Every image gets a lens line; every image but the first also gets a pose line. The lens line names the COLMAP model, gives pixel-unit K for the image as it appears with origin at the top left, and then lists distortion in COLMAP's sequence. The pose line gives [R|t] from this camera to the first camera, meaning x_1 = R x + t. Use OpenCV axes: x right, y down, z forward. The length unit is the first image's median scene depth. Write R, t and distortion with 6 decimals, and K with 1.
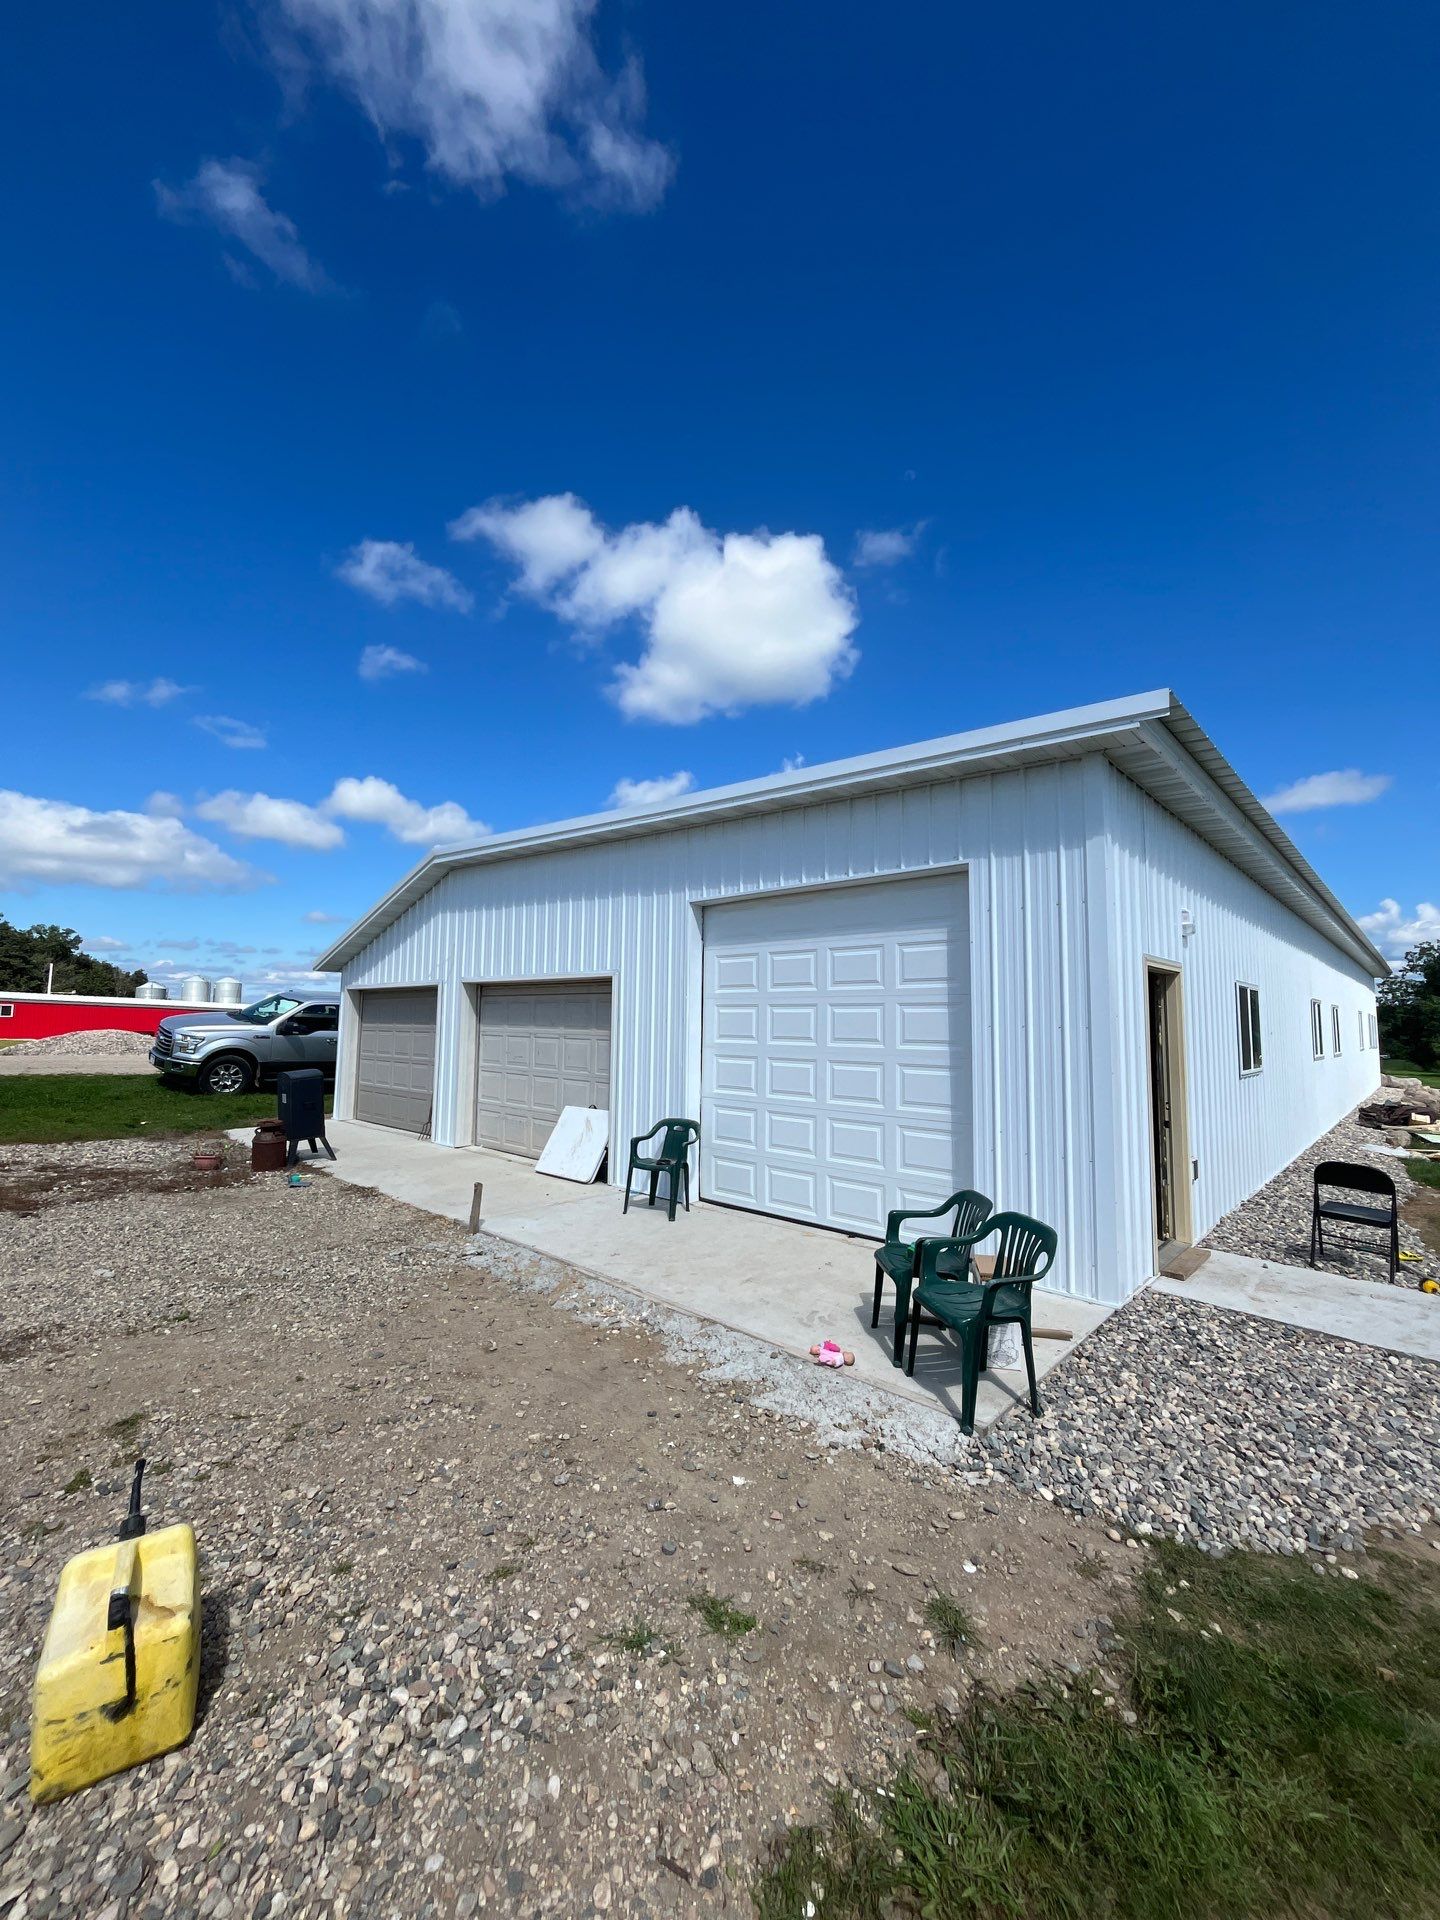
lens RADIAL K [[787.5, 0, 720.2], [0, 787.5, 959.9], [0, 0, 1]] dist [-0.000855, -0.000024]
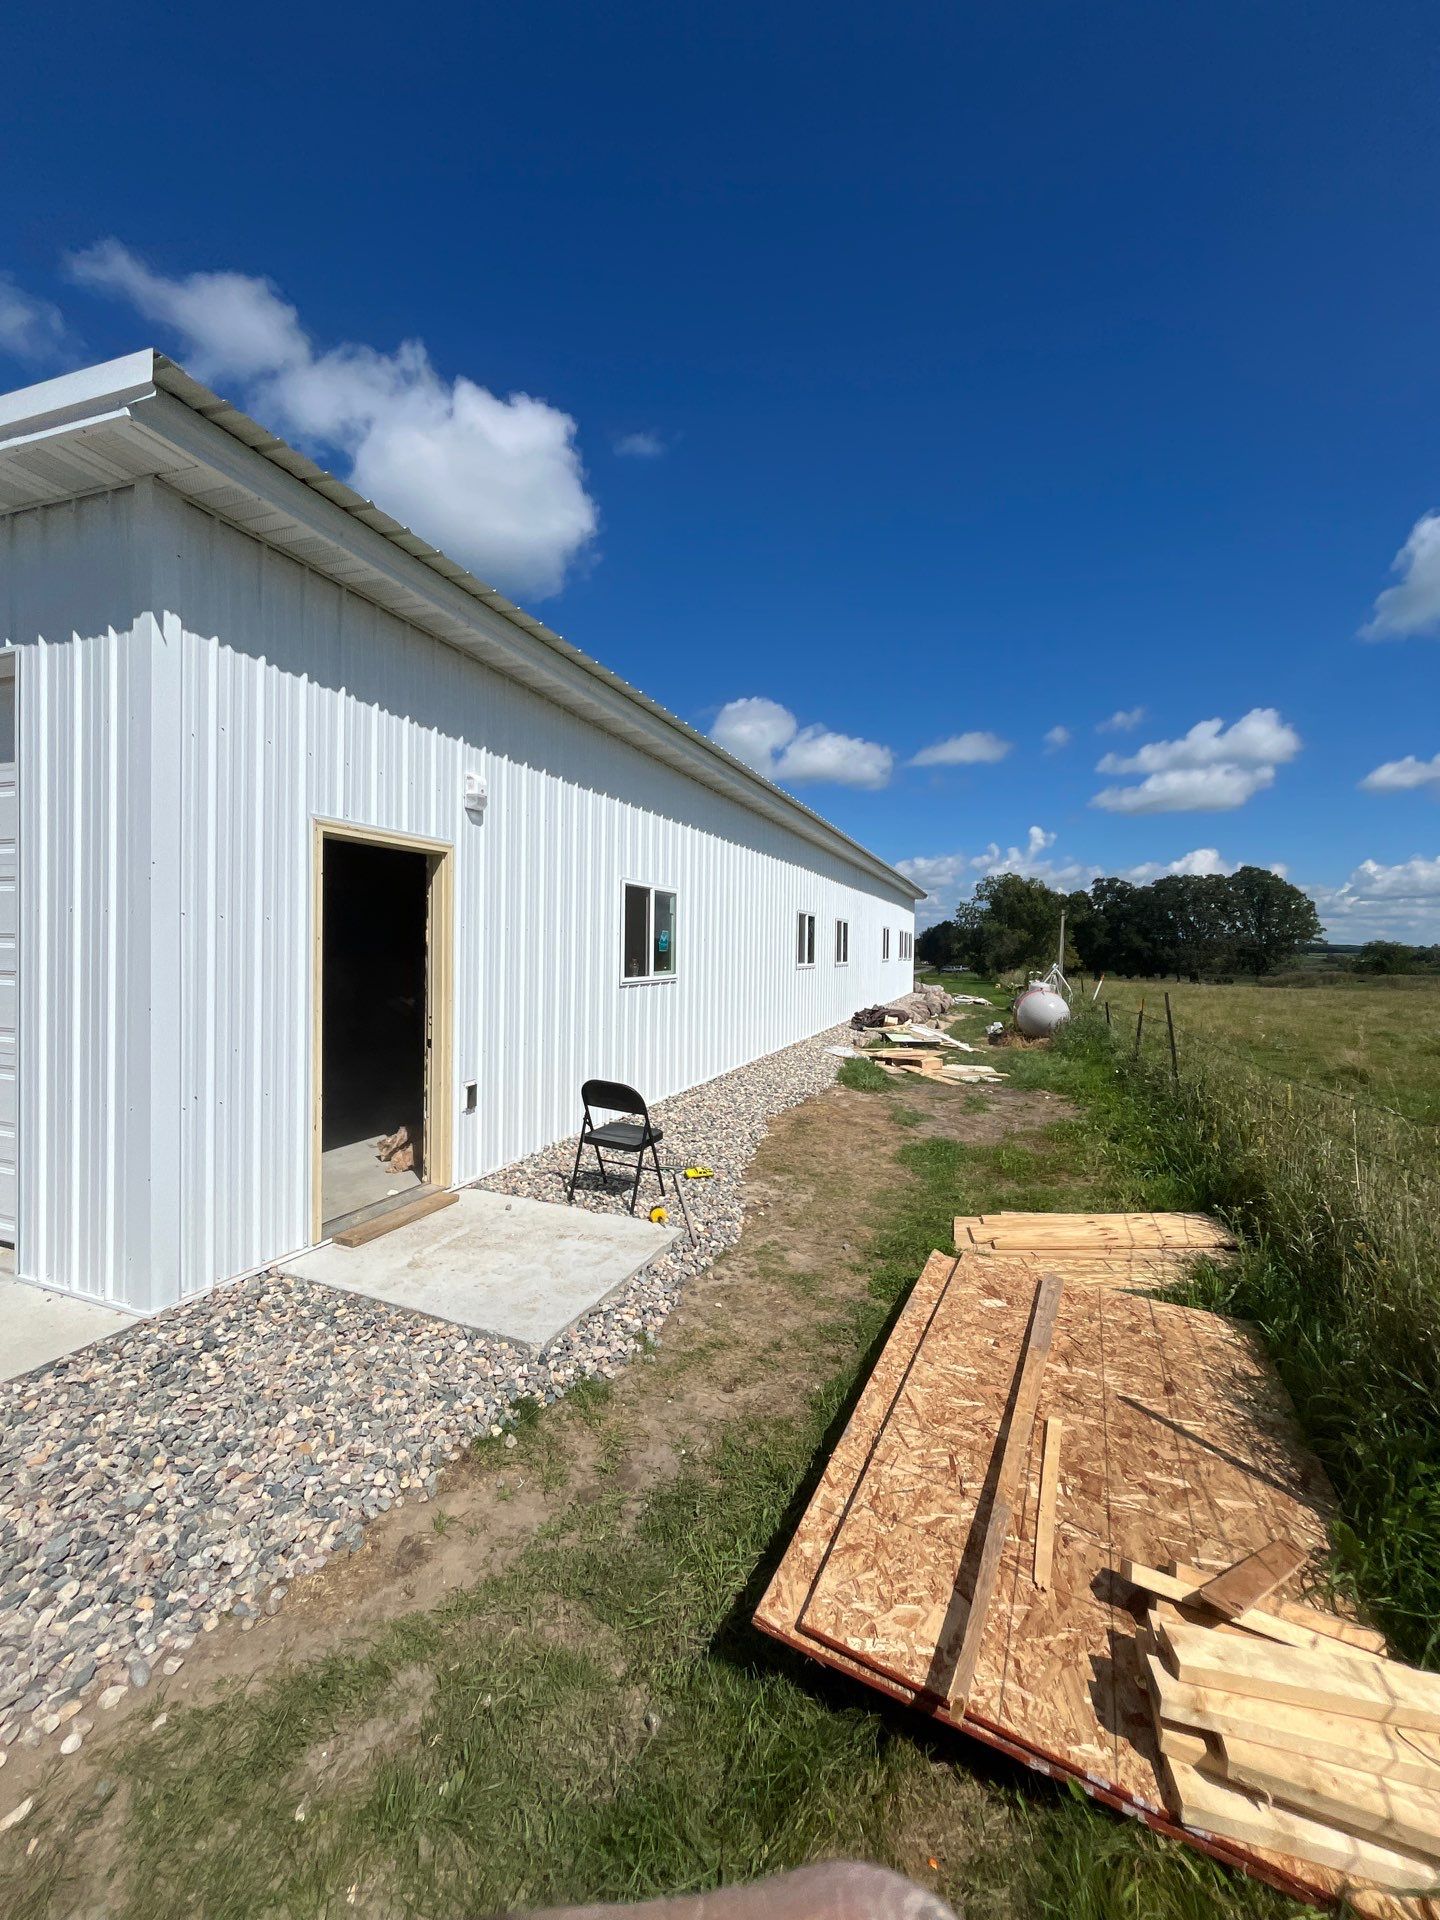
lens RADIAL K [[787.5, 0, 720.1], [0, 787.5, 957.0], [0, 0, 1]] dist [-0.000855, -0.000024]
pose [[0.924950, -0.002635, 0.380079, 0.521611], [-0.035562, 0.994989, 0.093443, 0.035068], [-0.378421, -0.099946, 0.920222, 0.156496]]
